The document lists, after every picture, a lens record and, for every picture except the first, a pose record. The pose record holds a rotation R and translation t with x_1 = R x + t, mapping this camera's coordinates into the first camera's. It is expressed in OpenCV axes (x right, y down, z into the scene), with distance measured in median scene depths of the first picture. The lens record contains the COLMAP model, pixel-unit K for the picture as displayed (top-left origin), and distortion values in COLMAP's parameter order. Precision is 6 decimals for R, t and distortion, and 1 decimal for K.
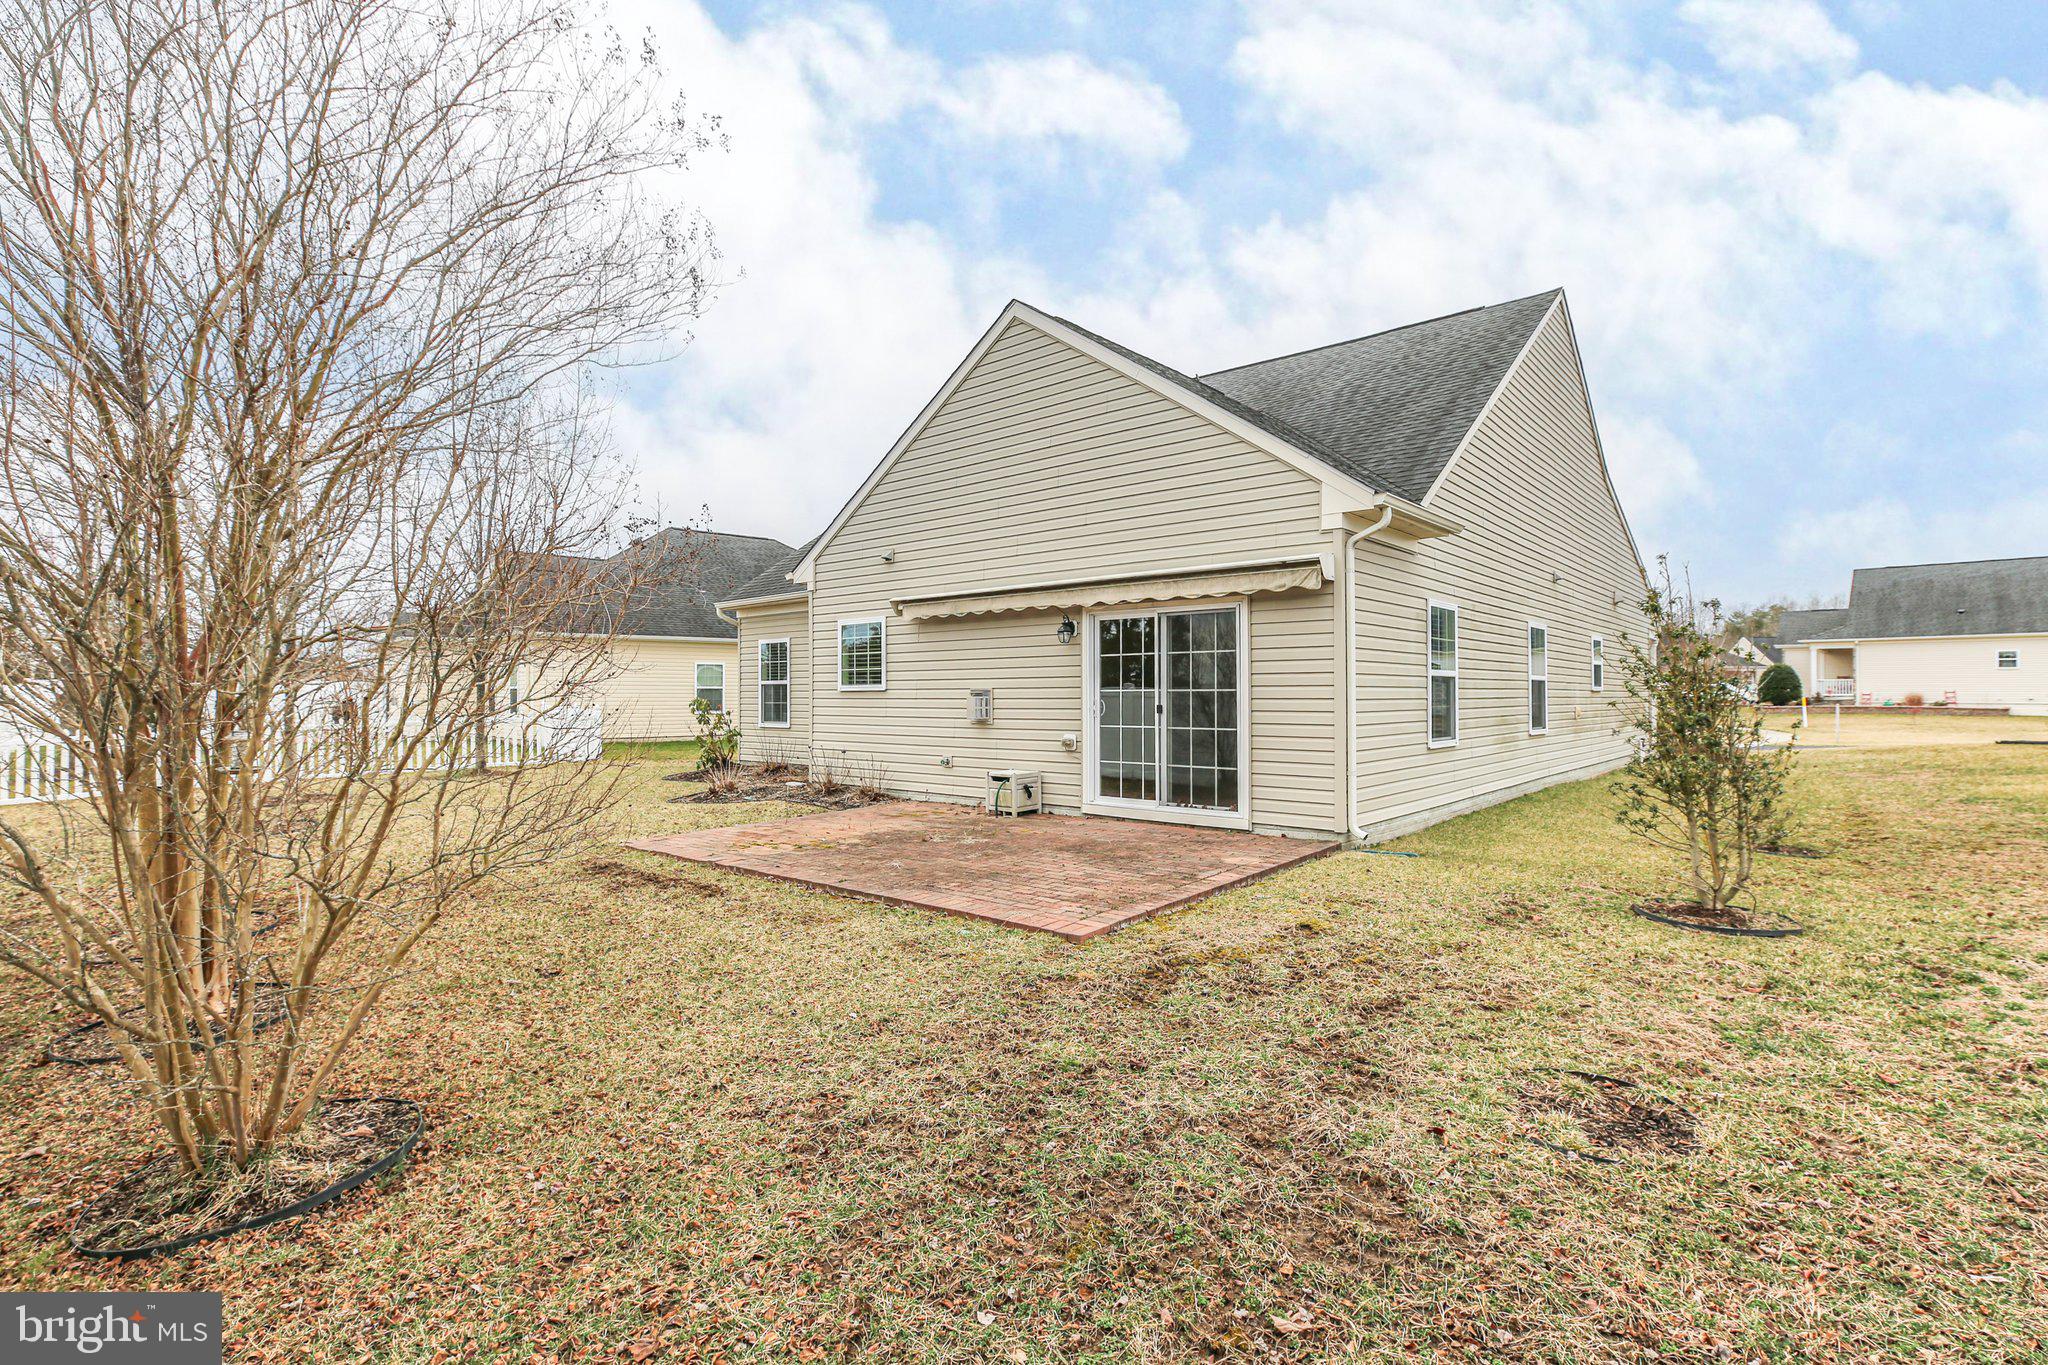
lens RADIAL K [[922.8, 0, 1024.0], [0, 922.8, 682.5], [0, 0, 1]] dist [0.007818, -0.000459]
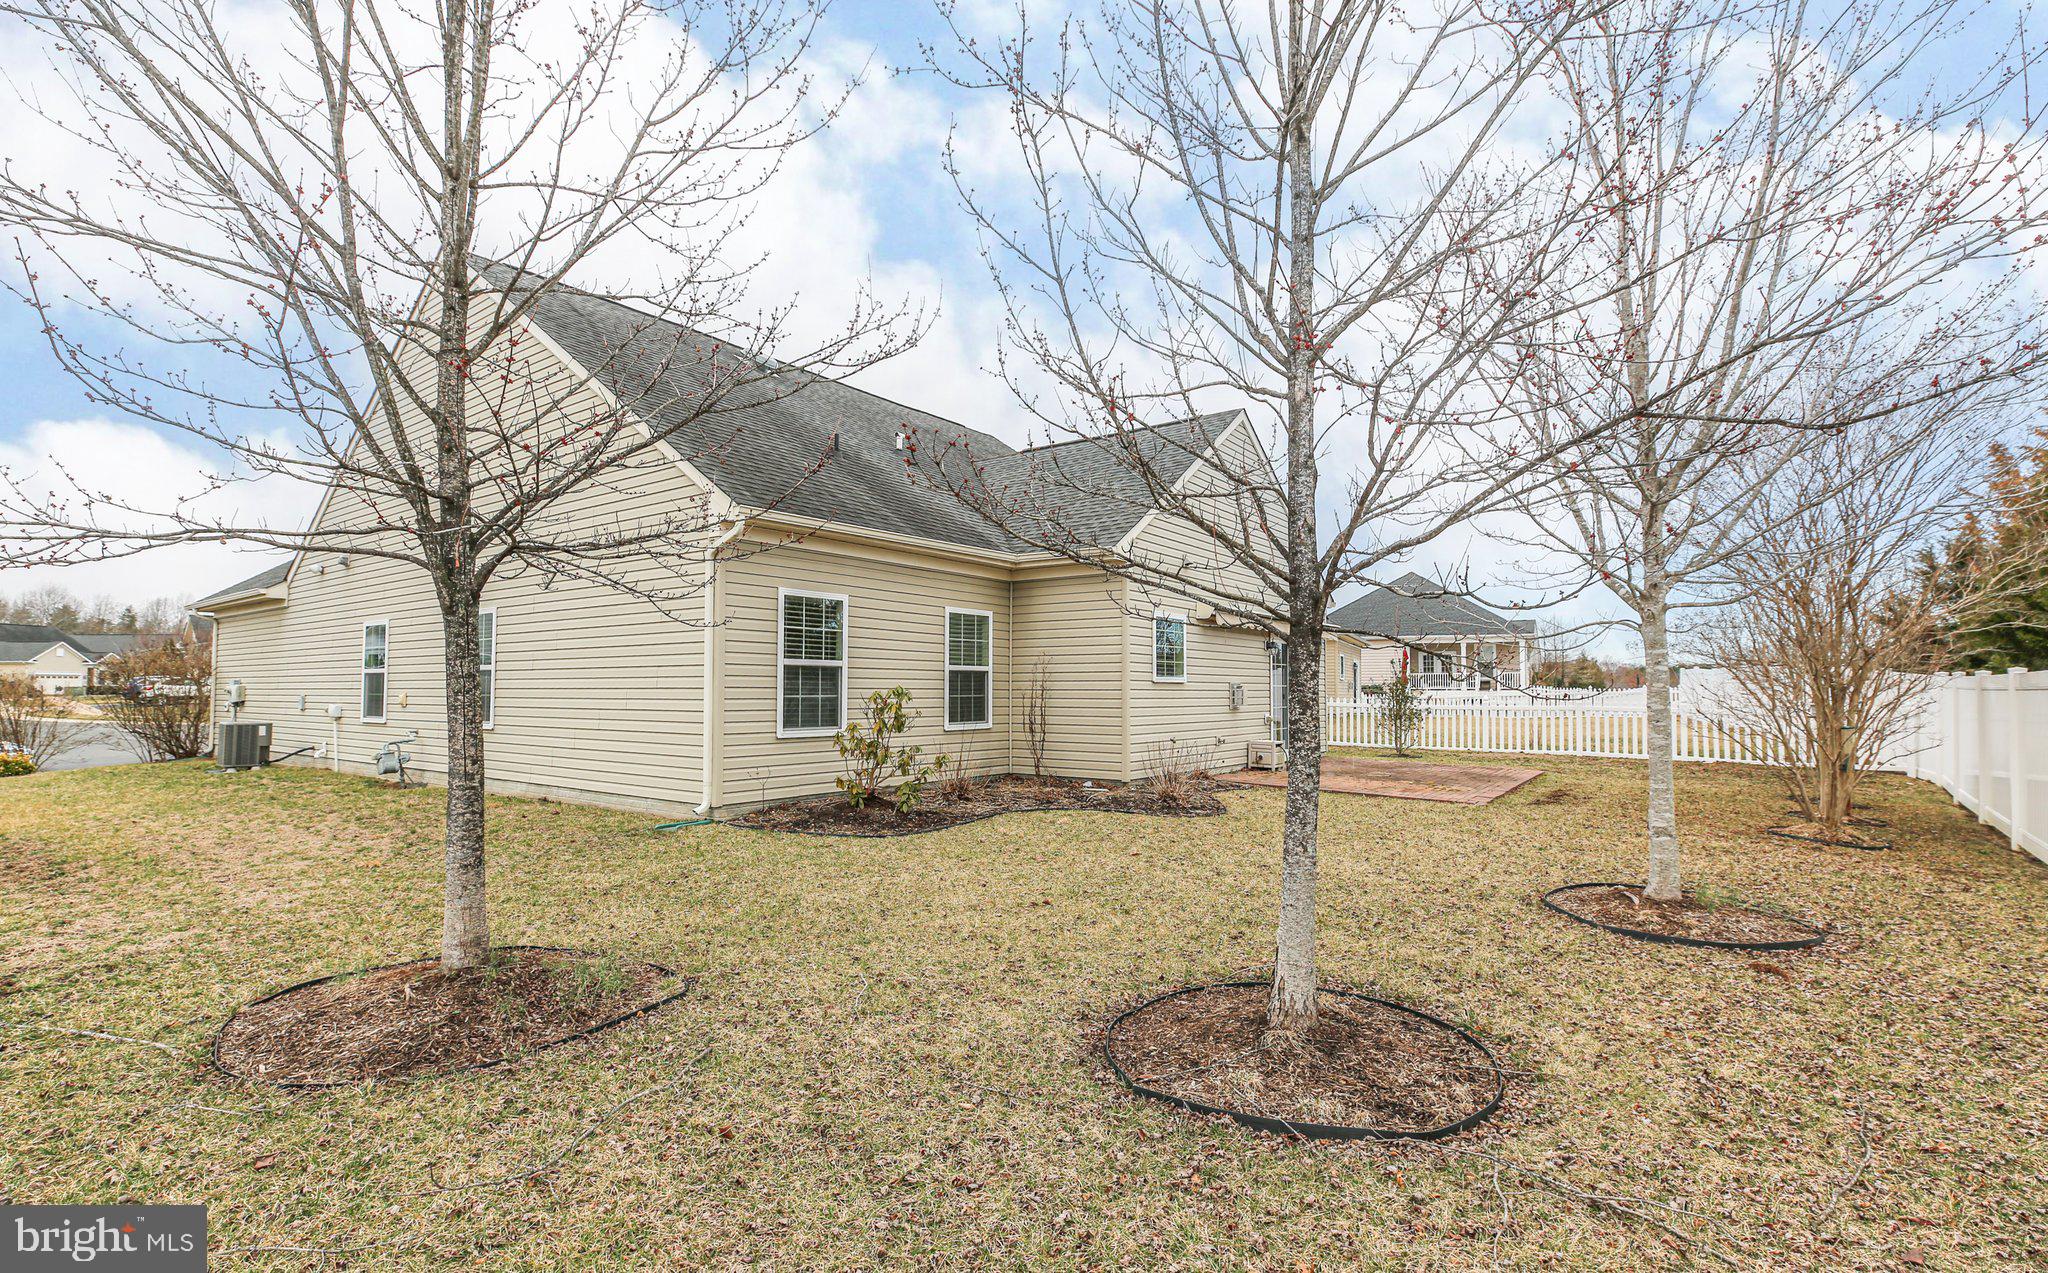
lens RADIAL K [[931.3, 0, 1024.0], [0, 931.3, 636.5], [0, 0, 1]] dist [0.000534, 0.000057]
pose [[-0.077714, 0.051731, 0.995633, -1.429706], [-0.017748, 0.998423, -0.053261, 0.020119], [-0.996818, -0.021810, -0.076674, 1.467598]]
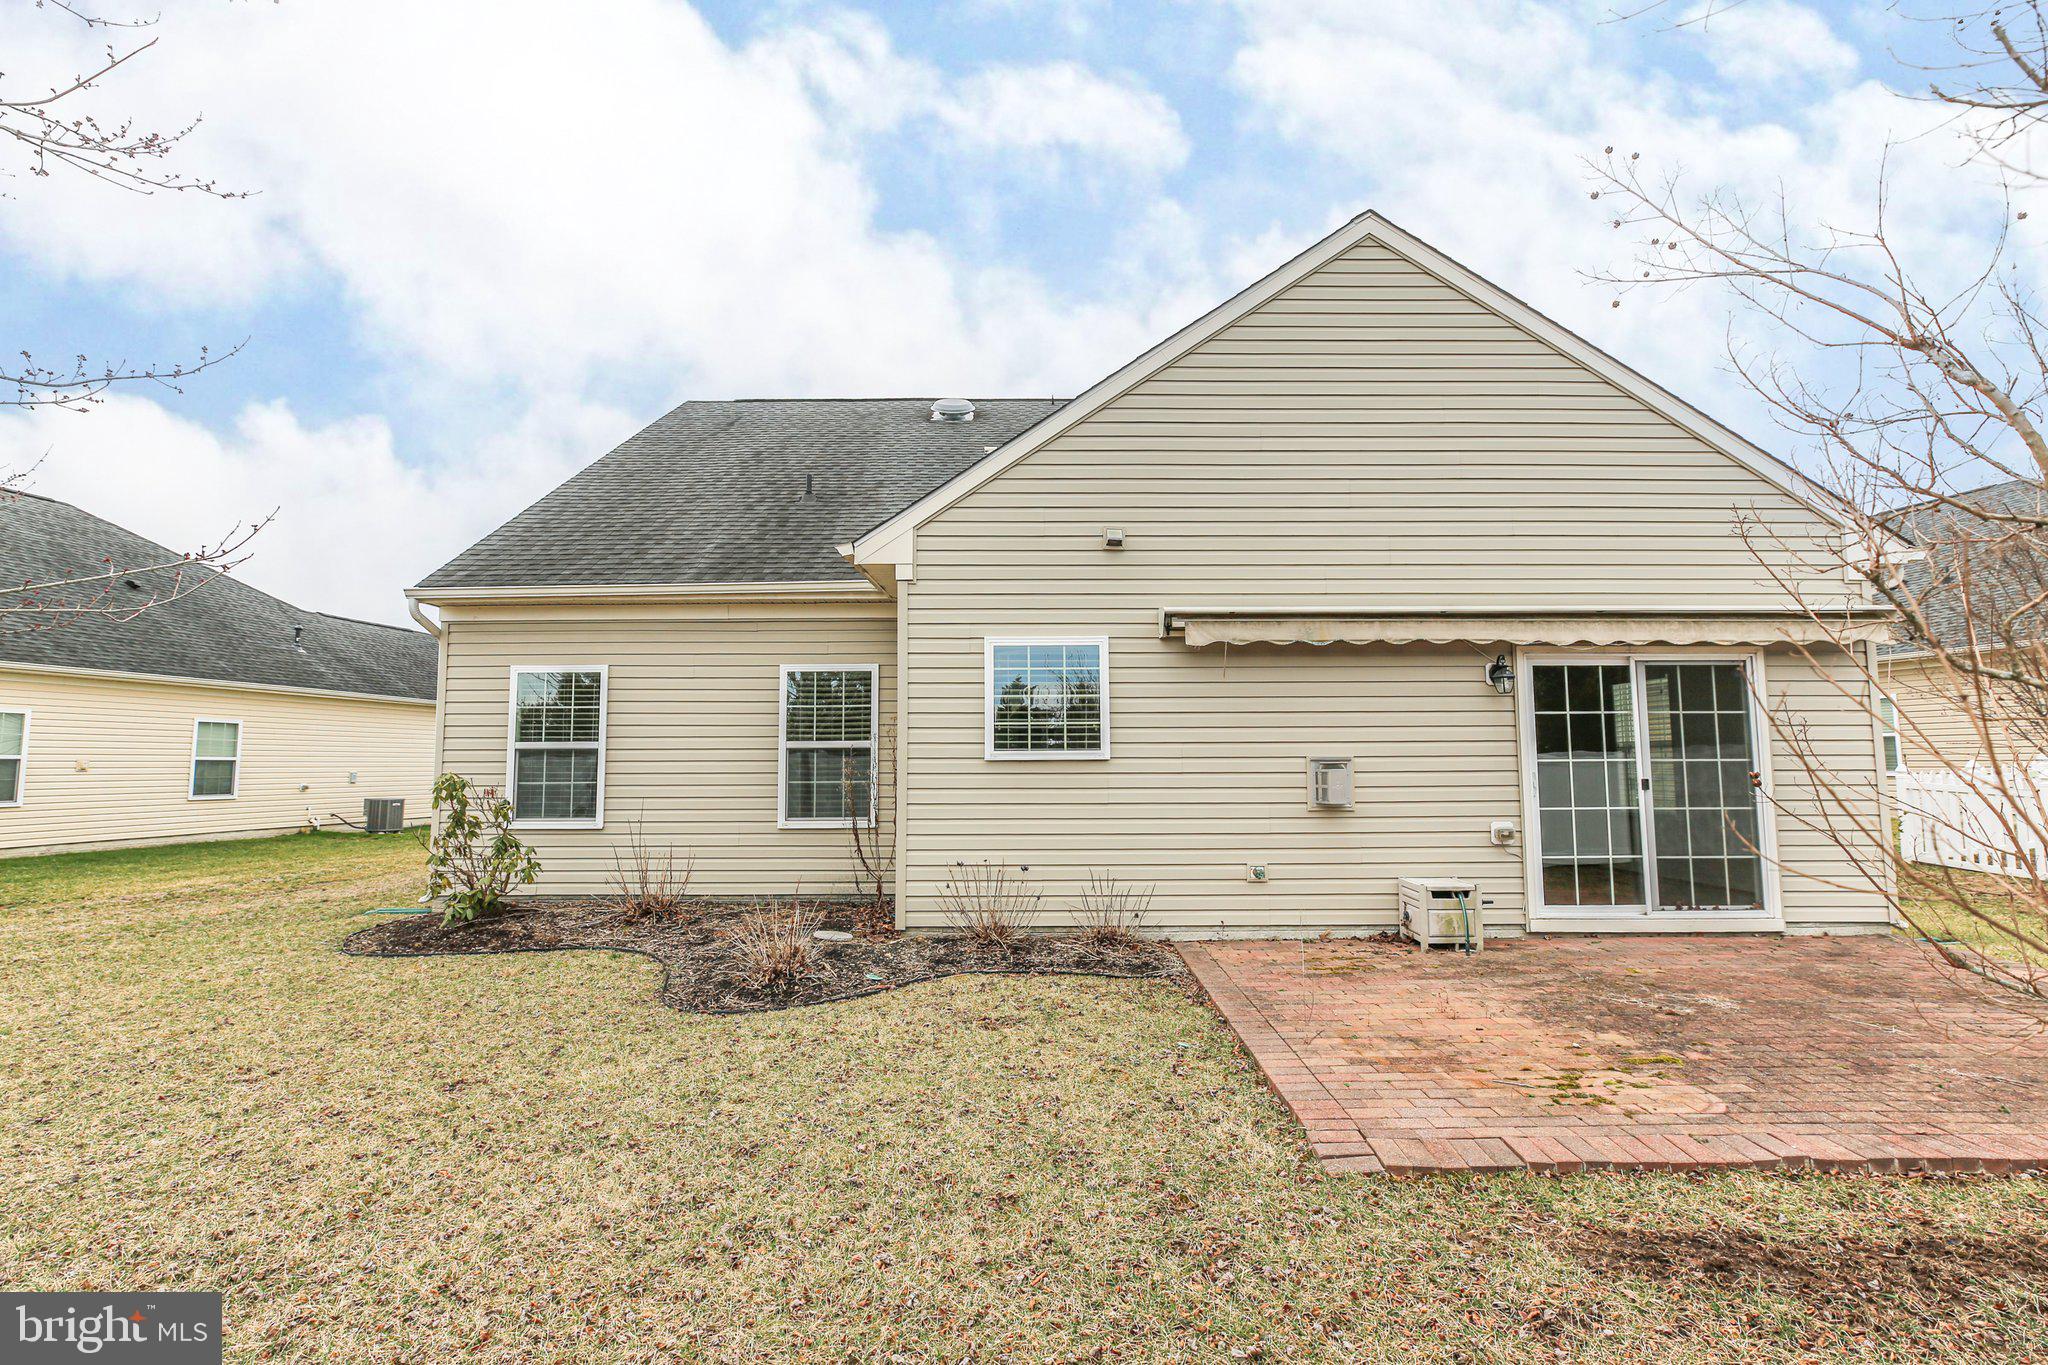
lens RADIAL K [[922.8, 0, 1024.0], [0, 922.8, 682.5], [0, 0, 1]] dist [0.007818, -0.000459]
pose [[0.753510, 0.056920, 0.654968, -0.675045], [-0.005573, 0.996762, -0.080213, 0.008064], [-0.657413, 0.056791, 0.751387, 0.673551]]
